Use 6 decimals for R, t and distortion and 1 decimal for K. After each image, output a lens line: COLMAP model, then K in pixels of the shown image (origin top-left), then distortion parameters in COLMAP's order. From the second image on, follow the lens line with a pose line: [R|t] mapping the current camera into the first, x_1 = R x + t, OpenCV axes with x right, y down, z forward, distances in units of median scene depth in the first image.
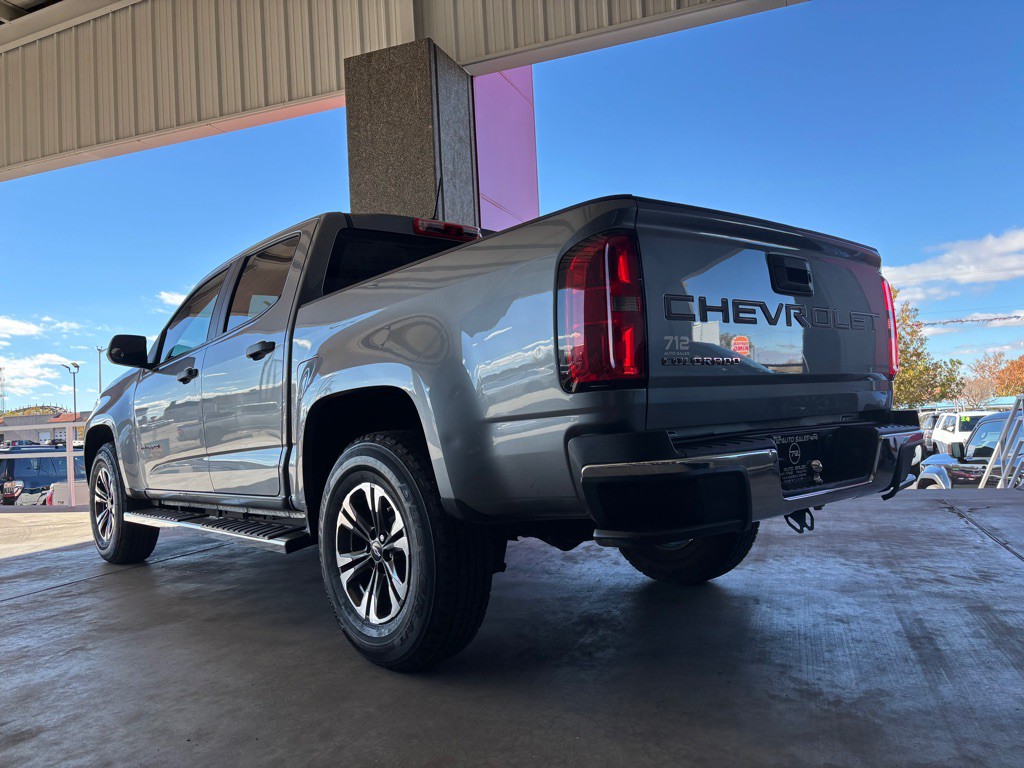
lens RADIAL K [[772.7, 0, 506.0], [0, 772.7, 391.3], [0, 0, 1]] dist [0.063909, -0.065075]
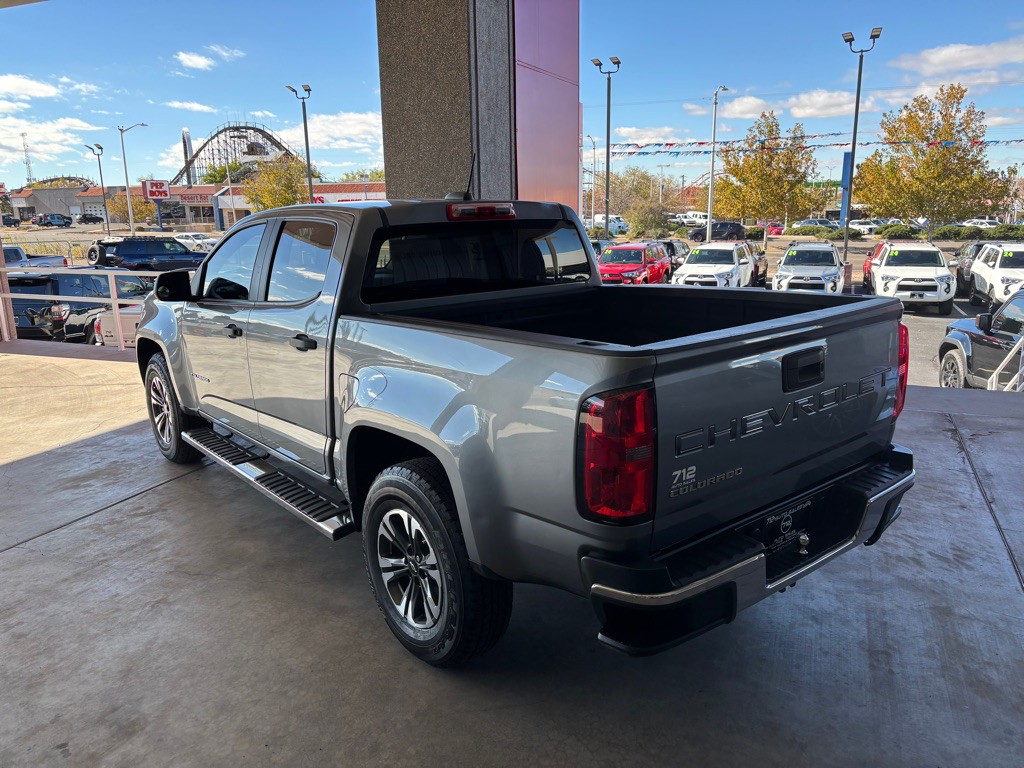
lens RADIAL K [[772.7, 0, 508.7], [0, 772.7, 382.8], [0, 0, 1]] dist [0.063909, -0.065075]
pose [[0.998855, 0.038875, -0.027895, -0.002721], [-0.030297, 0.965100, 0.260125, -0.281879], [0.037034, -0.258982, 0.965172, -0.028904]]
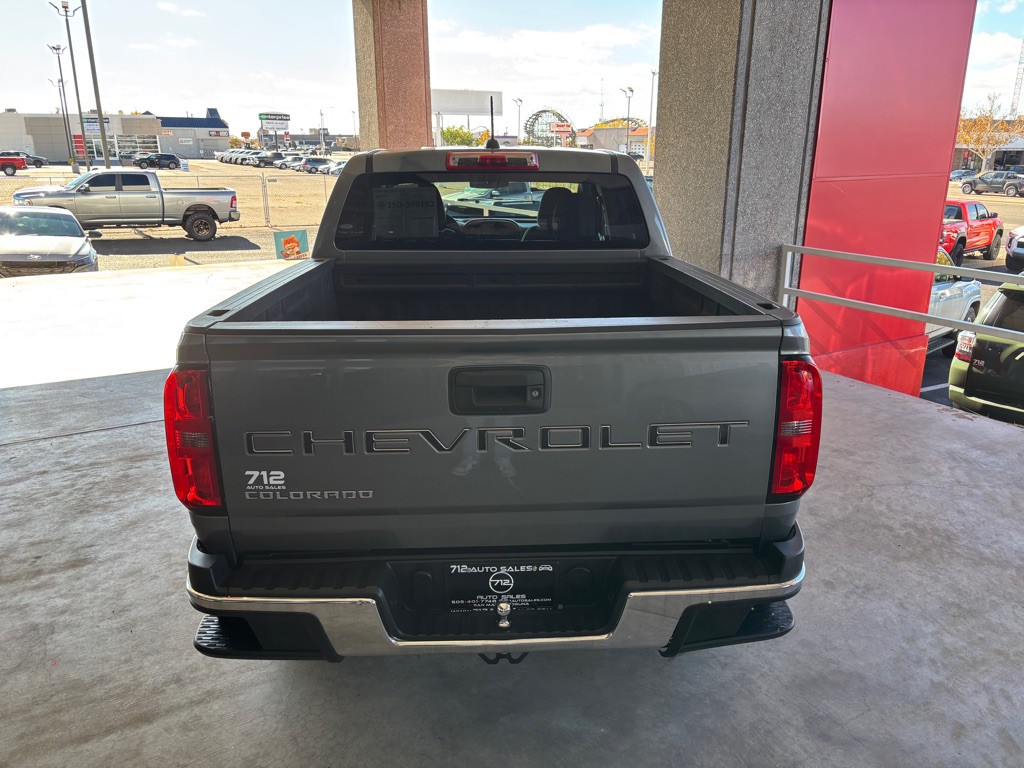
lens RADIAL K [[772.7, 0, 521.3], [0, 772.7, 381.1], [0, 0, 1]] dist [0.063909, -0.065075]
pose [[0.781504, 0.229429, -0.580185, 0.601933], [-0.021206, 0.939162, 0.342819, -0.308205], [0.623540, -0.255611, 0.738824, 0.307137]]
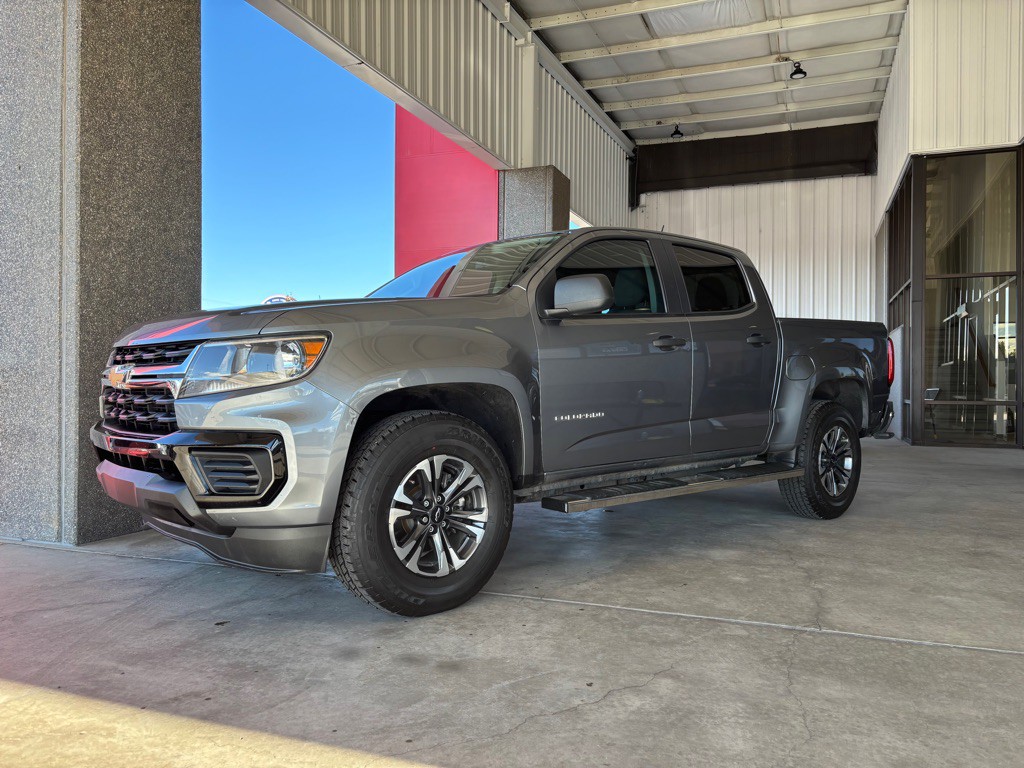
lens RADIAL K [[774.6, 0, 521.4], [0, 774.6, 378.8], [0, 0, 1]] dist [0.060578, -0.058535]
pose [[-0.015763, 0.054114, 0.998410, -1.666531], [-0.034929, 0.997895, -0.054638, 0.104163], [-0.999265, -0.035735, -0.013840, 1.419797]]
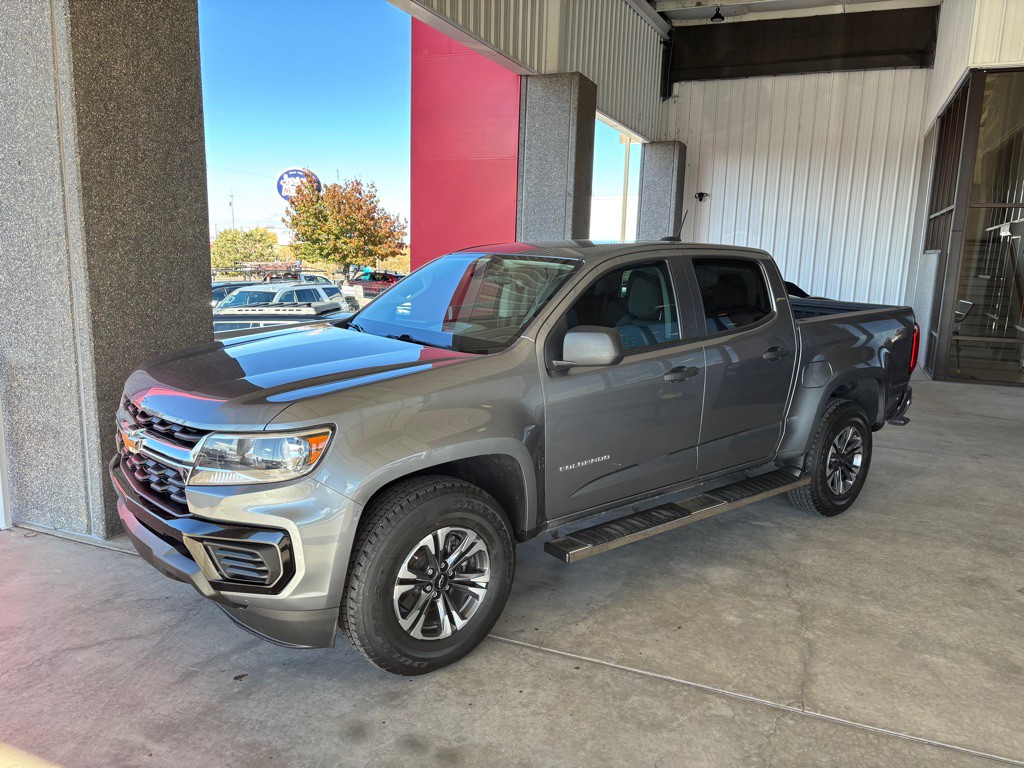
lens RADIAL K [[774.6, 0, 512.2], [0, 774.6, 390.1], [0, 0, 1]] dist [0.060578, -0.058535]
pose [[0.022199, -0.129983, 0.991268, -1.653671], [-0.059613, 0.989576, 0.131096, -0.138944], [-0.997975, -0.062003, 0.014219, 1.414456]]
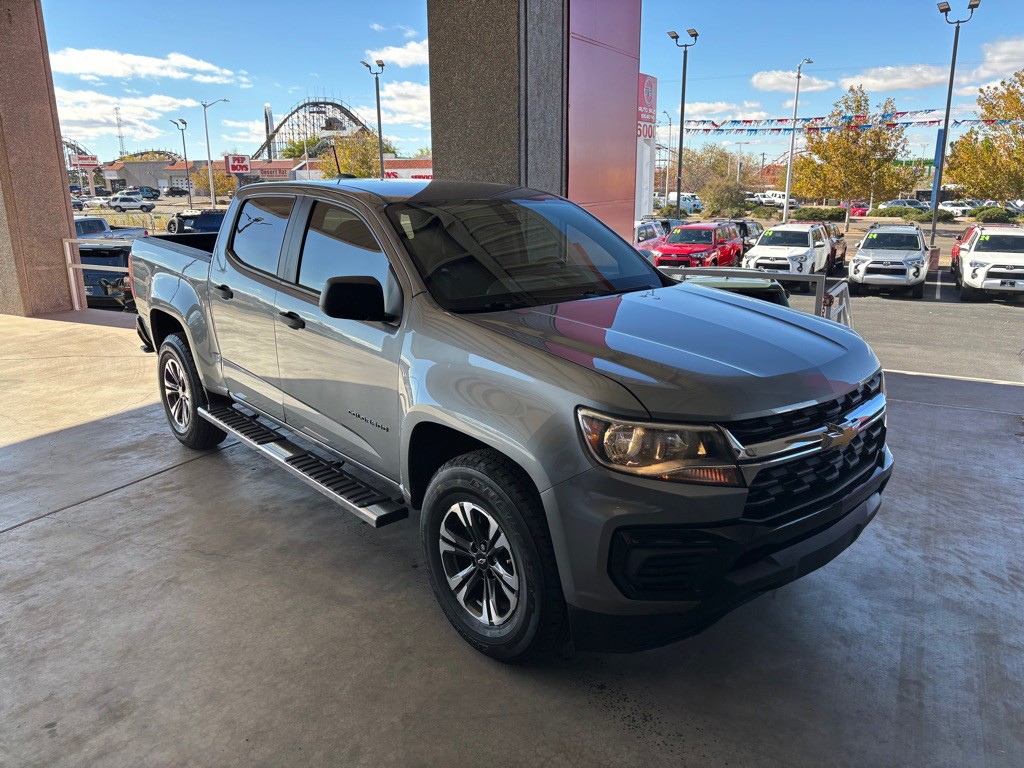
lens RADIAL K [[772.7, 0, 509.3], [0, 772.7, 380.0], [0, 0, 1]] dist [0.063909, -0.065075]
pose [[0.991032, 0.071692, -0.112766, 0.062341], [-0.036587, 0.957226, 0.287020, -0.287216], [0.128520, -0.280320, 0.951264, 0.026491]]
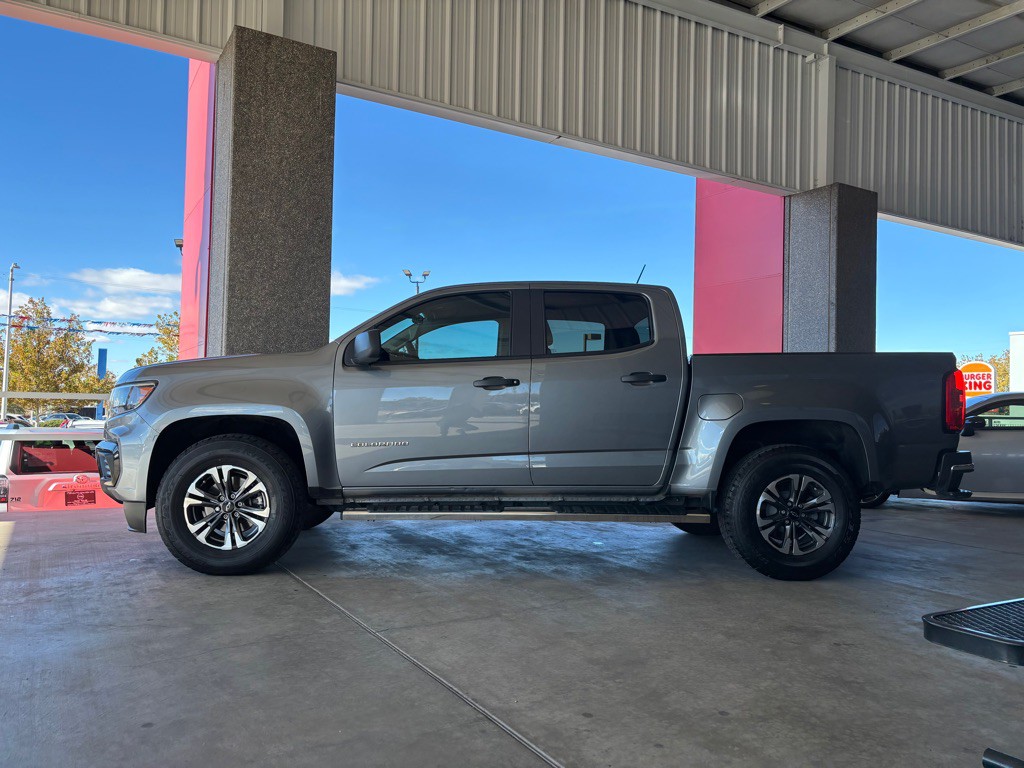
lens RADIAL K [[774.6, 0, 507.5], [0, 774.6, 378.4], [0, 0, 1]] dist [0.060578, -0.058535]
pose [[0.608851, 0.092348, 0.787891, -1.516051], [-0.077281, 0.995382, -0.056948, 0.041960], [-0.789511, -0.026216, 0.613176, 0.349343]]
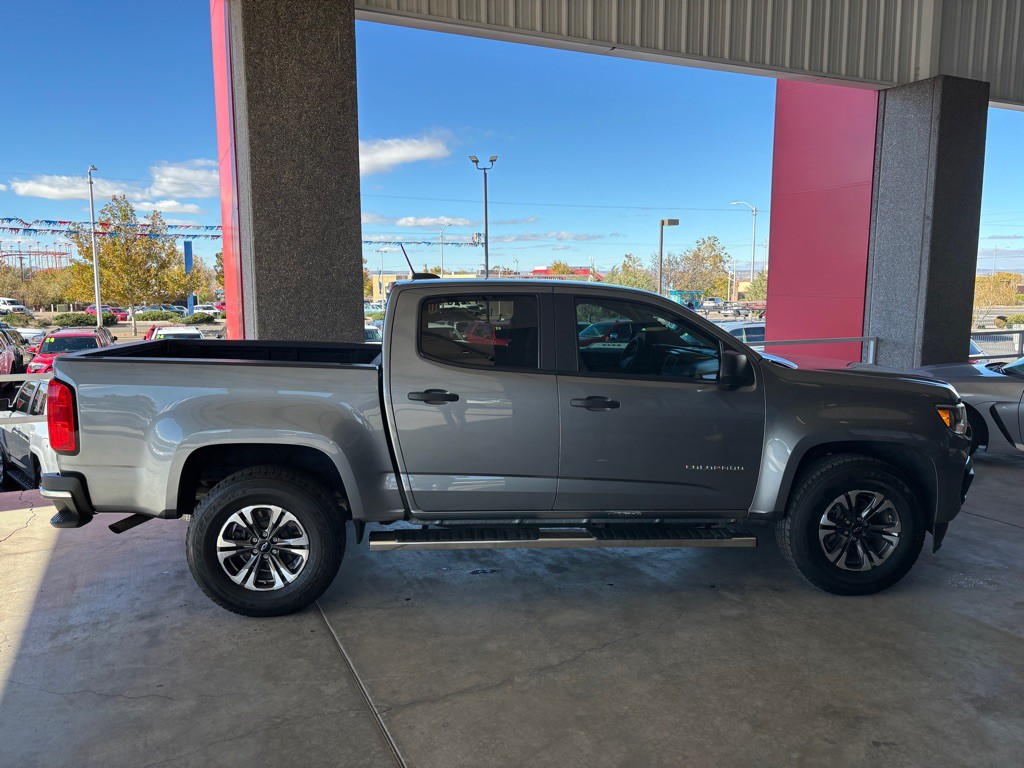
lens RADIAL K [[774.6, 0, 506.7], [0, 774.6, 380.5], [0, 0, 1]] dist [0.060578, -0.058535]
pose [[0.688189, -0.045827, 0.724083, -1.374552], [-0.054013, 0.991998, 0.114118, -0.202231], [-0.723518, -0.117644, 0.680206, 0.361996]]
